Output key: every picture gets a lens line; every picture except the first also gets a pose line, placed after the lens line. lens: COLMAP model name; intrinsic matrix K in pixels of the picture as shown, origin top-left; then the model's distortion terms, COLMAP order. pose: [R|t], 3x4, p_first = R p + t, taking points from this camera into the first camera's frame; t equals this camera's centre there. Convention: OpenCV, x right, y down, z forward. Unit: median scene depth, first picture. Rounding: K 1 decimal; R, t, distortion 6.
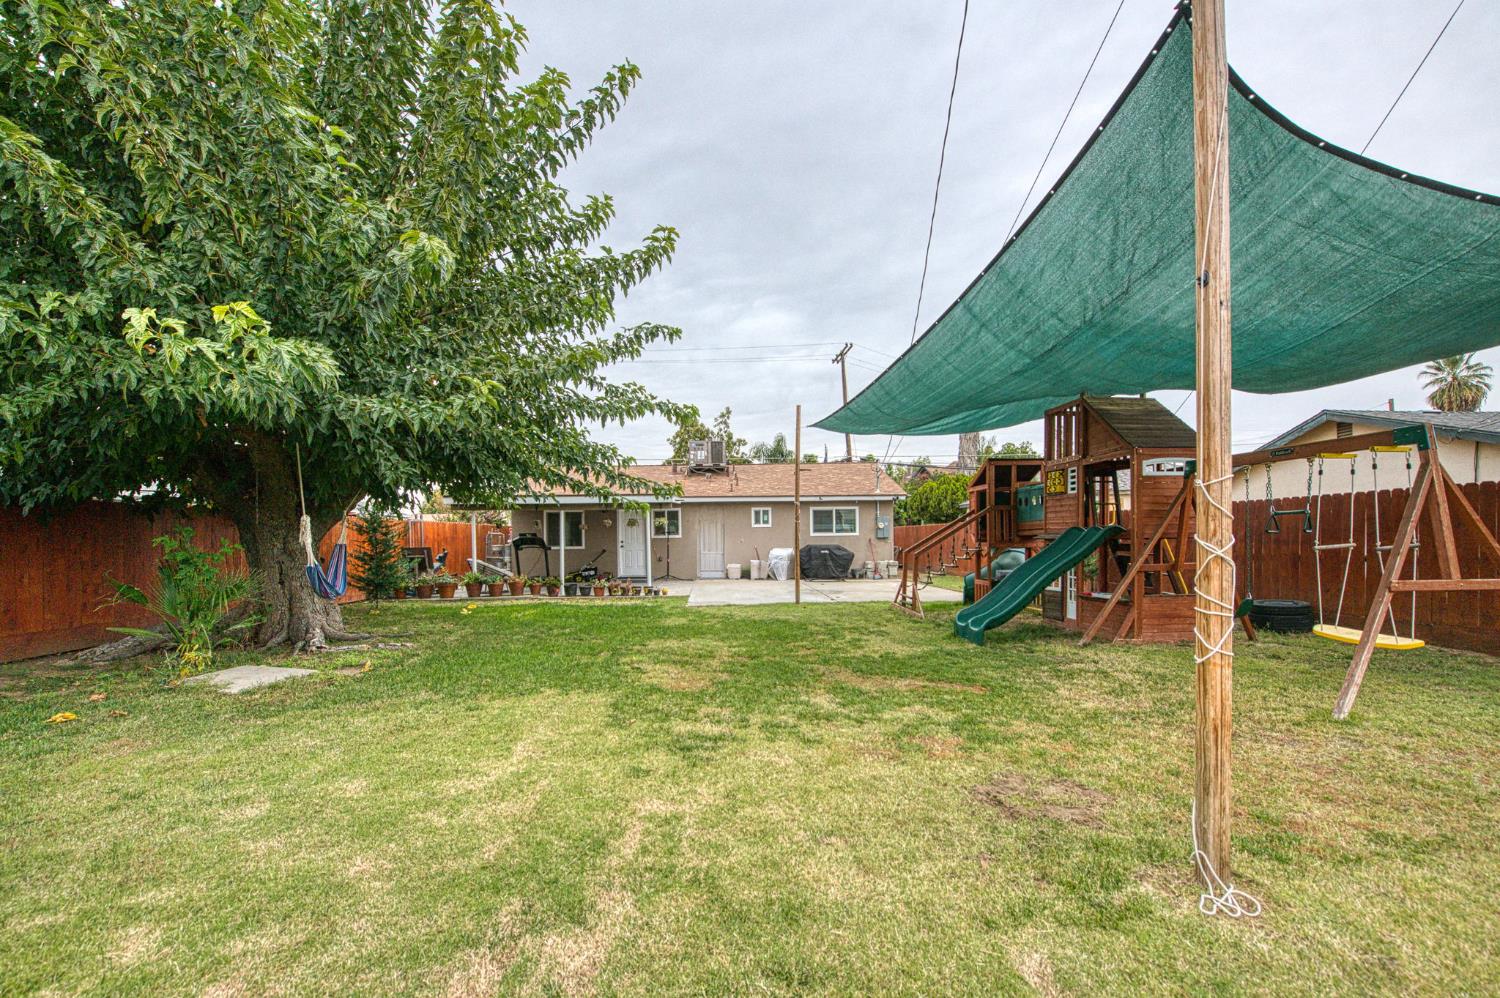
lens RADIAL K [[610.6, 0, 750.4], [0, 610.6, 543.7], [0, 0, 1]] dist [-0.002823, -0.000407]
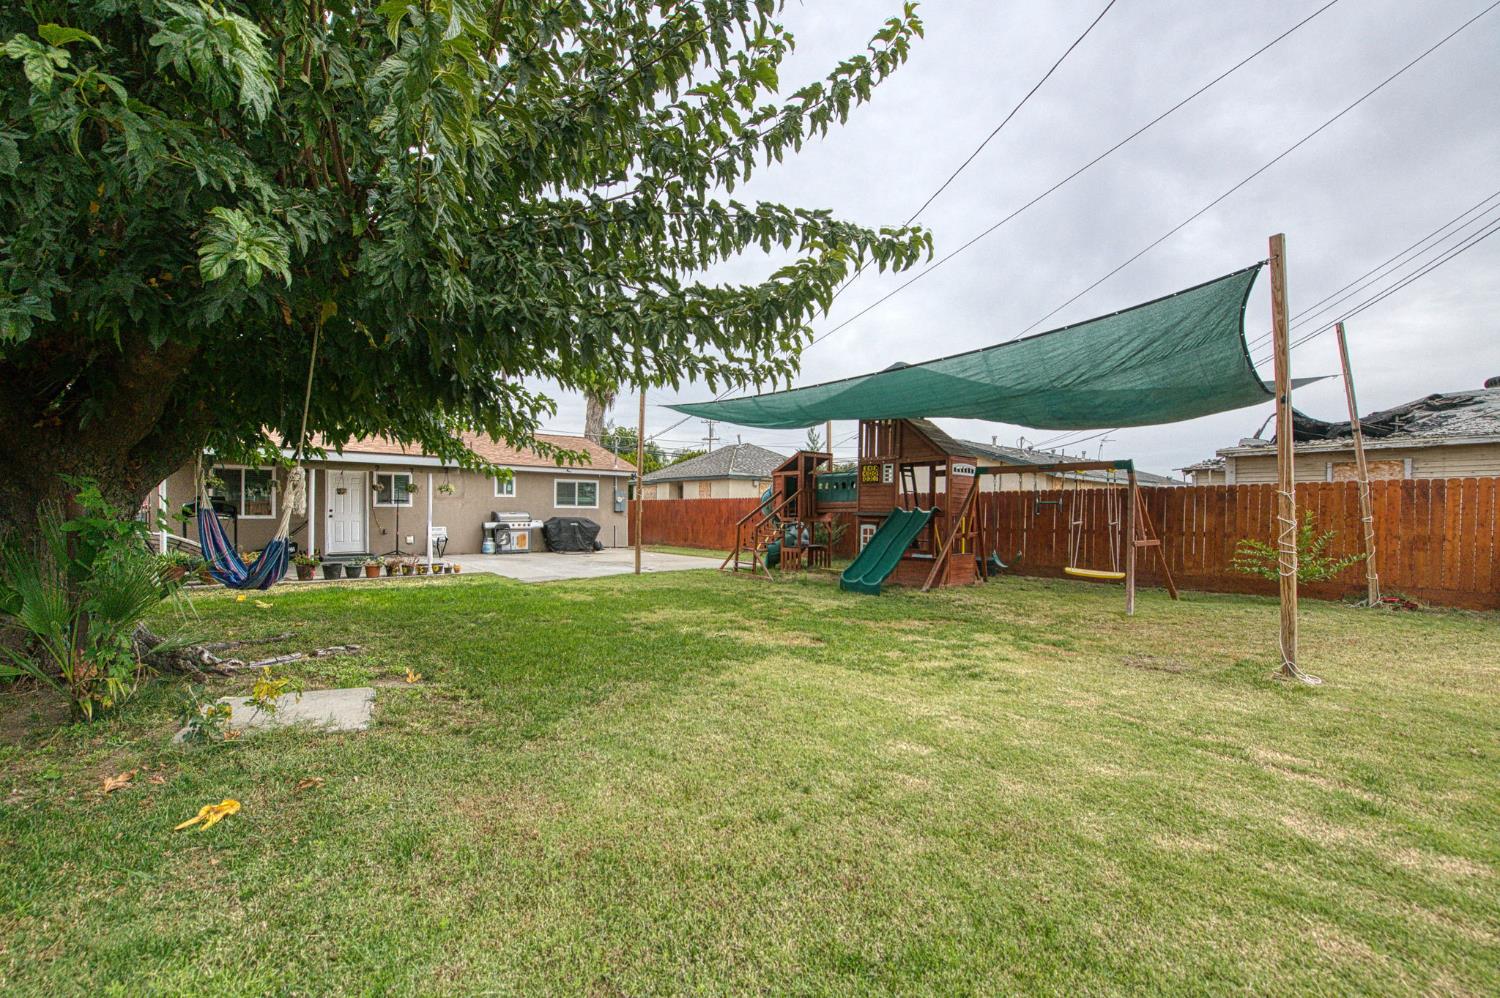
lens RADIAL K [[590.5, 0, 748.3], [0, 590.5, 520.5], [0, 0, 1]] dist [-0.002659, -0.000711]
pose [[0.808328, 0.009172, 0.588661, -0.219813], [-0.012736, 0.999917, 0.001909, 0.001543], [-0.588595, -0.009040, 0.808378, 0.047795]]
